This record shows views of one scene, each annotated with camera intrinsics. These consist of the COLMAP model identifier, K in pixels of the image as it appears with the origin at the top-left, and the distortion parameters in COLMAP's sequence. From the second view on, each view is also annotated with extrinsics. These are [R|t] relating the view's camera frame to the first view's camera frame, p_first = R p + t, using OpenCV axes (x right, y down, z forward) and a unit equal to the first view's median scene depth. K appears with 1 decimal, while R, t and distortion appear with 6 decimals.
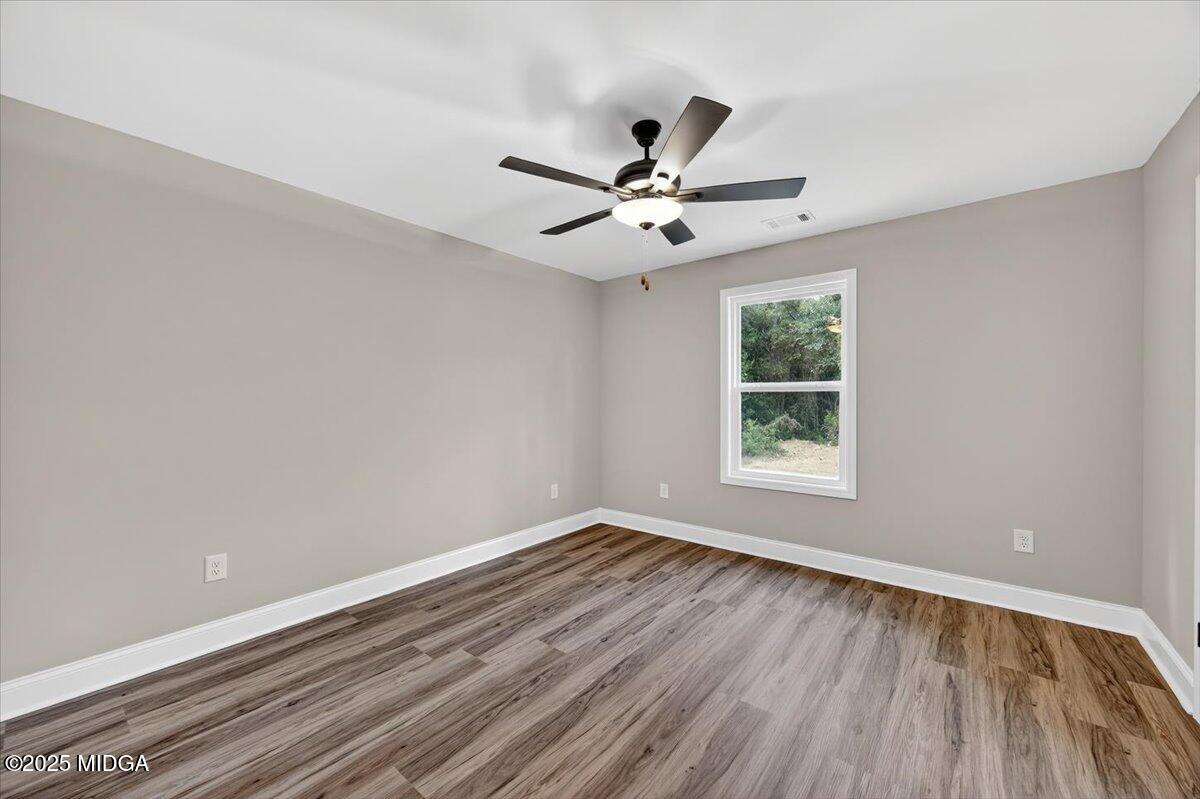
lens RADIAL K [[476.7, 0, 598.5], [0, 476.7, 396.4], [0, 0, 1]] dist [-0.003555, 0.000043]
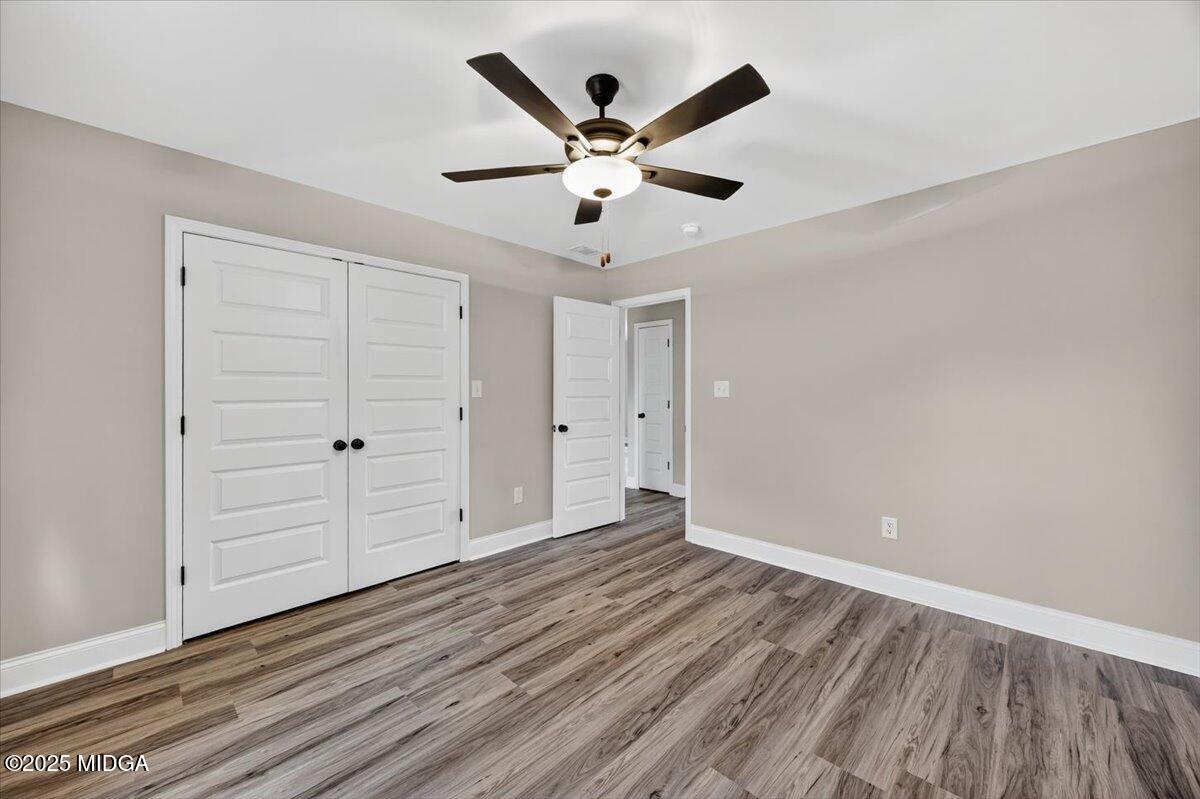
lens RADIAL K [[476.7, 0, 598.5], [0, 476.7, 396.4], [0, 0, 1]] dist [-0.003555, 0.000043]
pose [[-0.996956, -0.000728, 0.077969, 0.046038], [-0.000552, 0.999997, 0.002275, 0.016385], [-0.077970, 0.002225, -0.996953, 1.961074]]
